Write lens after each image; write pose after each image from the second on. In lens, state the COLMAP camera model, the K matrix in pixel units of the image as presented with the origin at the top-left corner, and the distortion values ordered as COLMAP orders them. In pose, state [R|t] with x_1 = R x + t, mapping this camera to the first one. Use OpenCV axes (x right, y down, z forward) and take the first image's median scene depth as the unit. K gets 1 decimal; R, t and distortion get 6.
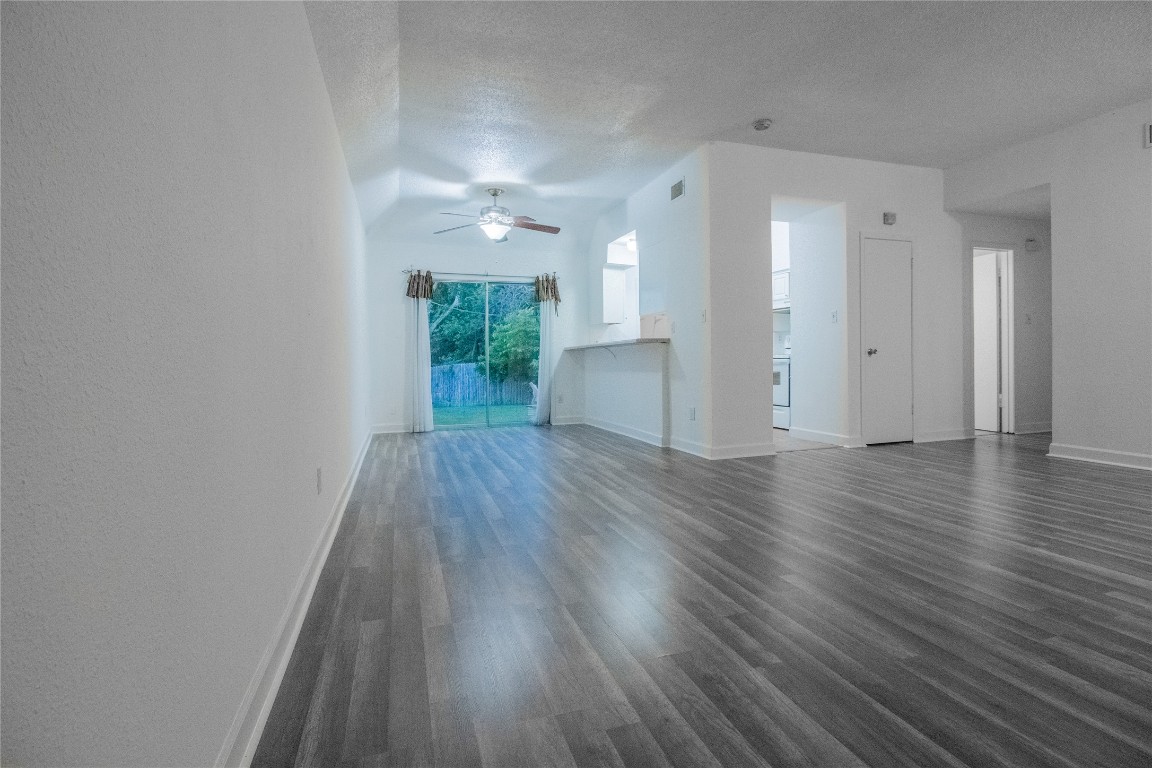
lens RADIAL K [[541.7, 0, 579.2], [0, 541.7, 373.0], [0, 0, 1]] dist [-0.000356, -0.013511]
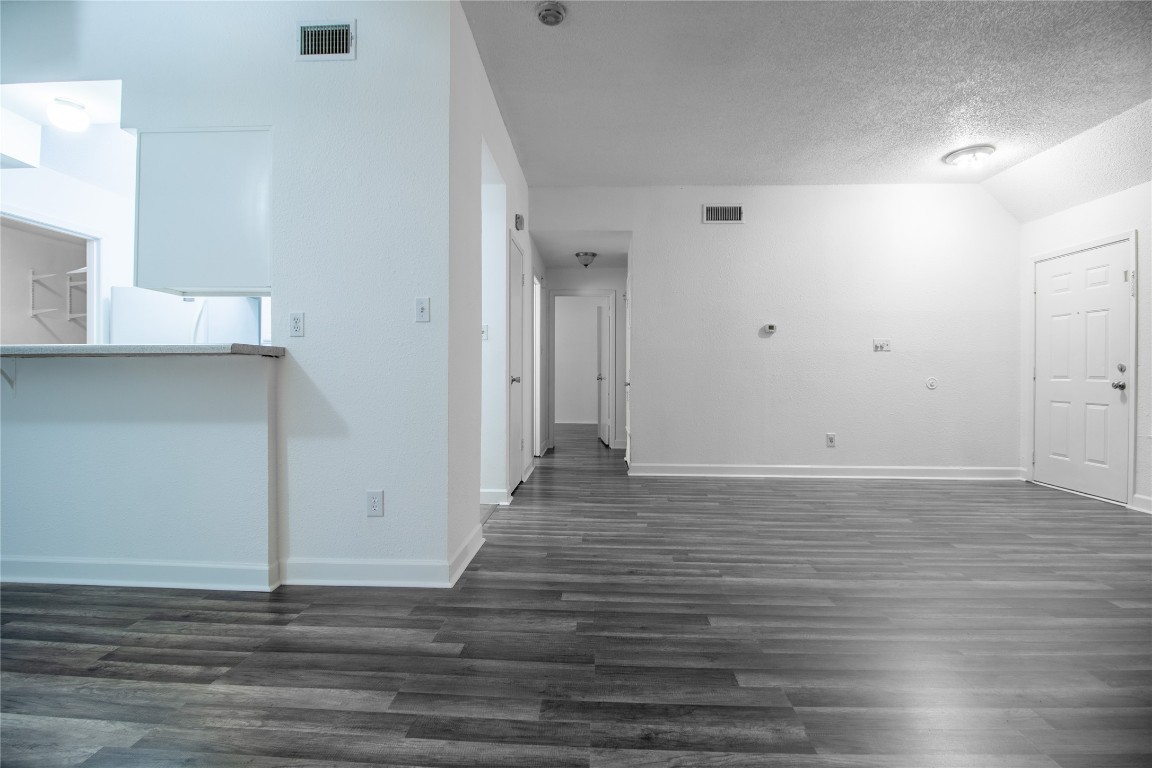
lens RADIAL K [[541.7, 0, 579.2], [0, 541.7, 373.0], [0, 0, 1]] dist [-0.000356, -0.013511]
pose [[0.344631, 0.018929, 0.938547, -0.180052], [0.011724, 0.999632, -0.024466, -0.028196], [-0.938665, 0.019435, 0.344282, 0.614997]]
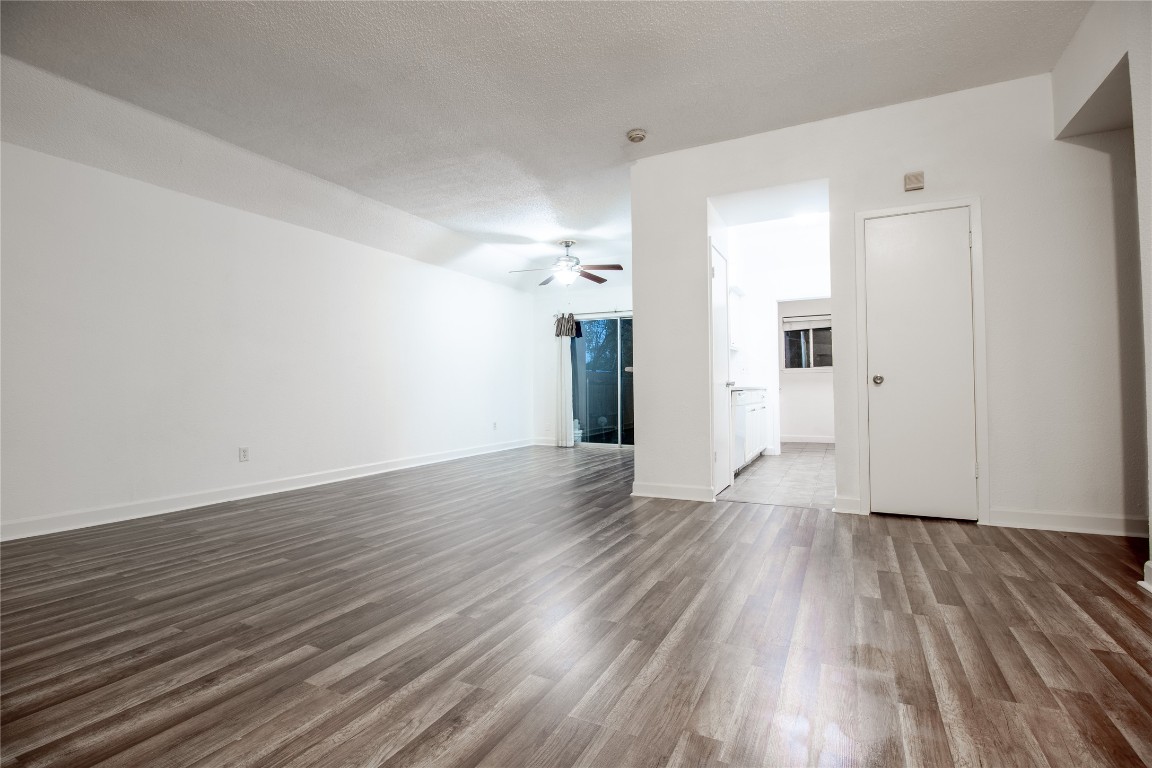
lens RADIAL K [[526.5, 0, 576.0], [0, 526.5, 384.0], [0, 0, 1]] dist [-0.015112, -0.000260]
pose [[0.707083, -0.000994, -0.707130, 0.722656], [-0.014880, 0.999757, -0.016284, -0.016584], [0.706974, 0.022037, 0.706896, 0.242509]]
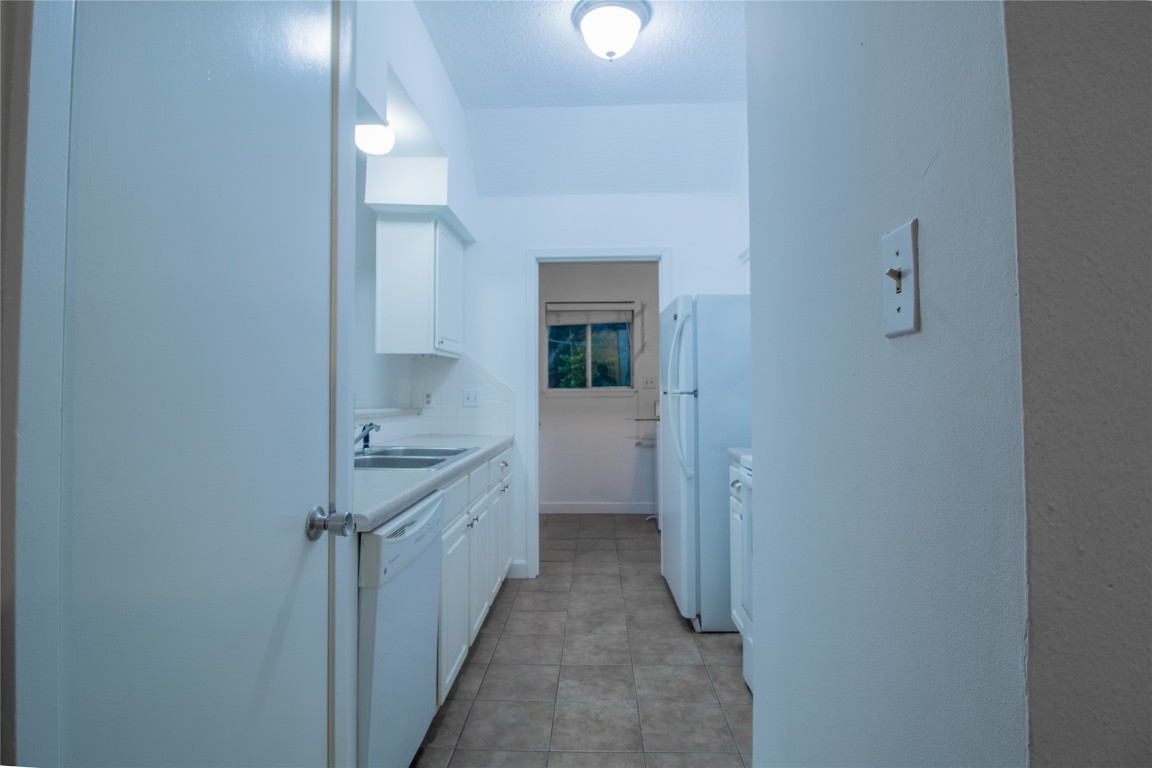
lens RADIAL K [[575.6, 0, 570.0], [0, 575.6, 367.3], [0, 0, 1]] dist [0.000268, -0.000097]
pose [[0.936516, -0.000915, -0.350622, 0.437622], [-0.020388, 0.998162, -0.057063, -0.080970], [0.350030, 0.060588, 0.934777, 0.872938]]
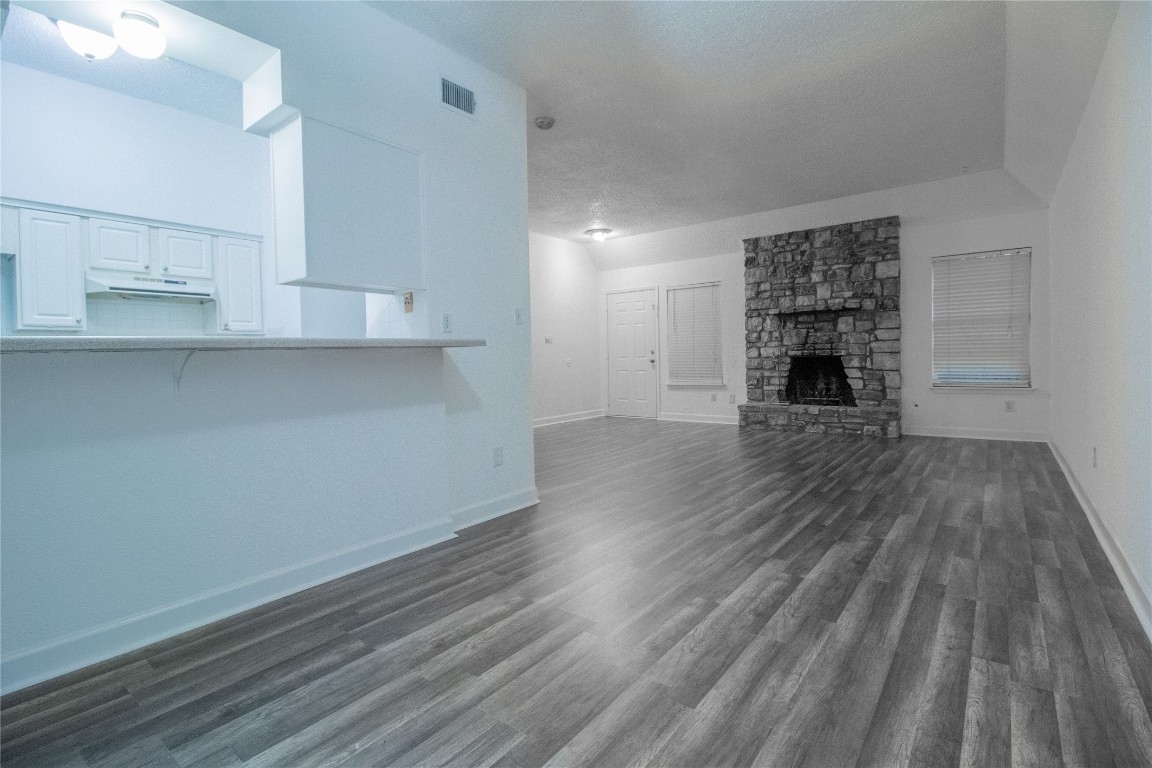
lens RADIAL K [[541.7, 0, 579.2], [0, 541.7, 373.0], [0, 0, 1]] dist [-0.000356, -0.013511]
pose [[-0.563750, 0.006902, 0.825917, -0.380975], [0.053144, 0.998196, 0.027932, -0.039550], [-0.824234, 0.059639, -0.563100, 1.213683]]
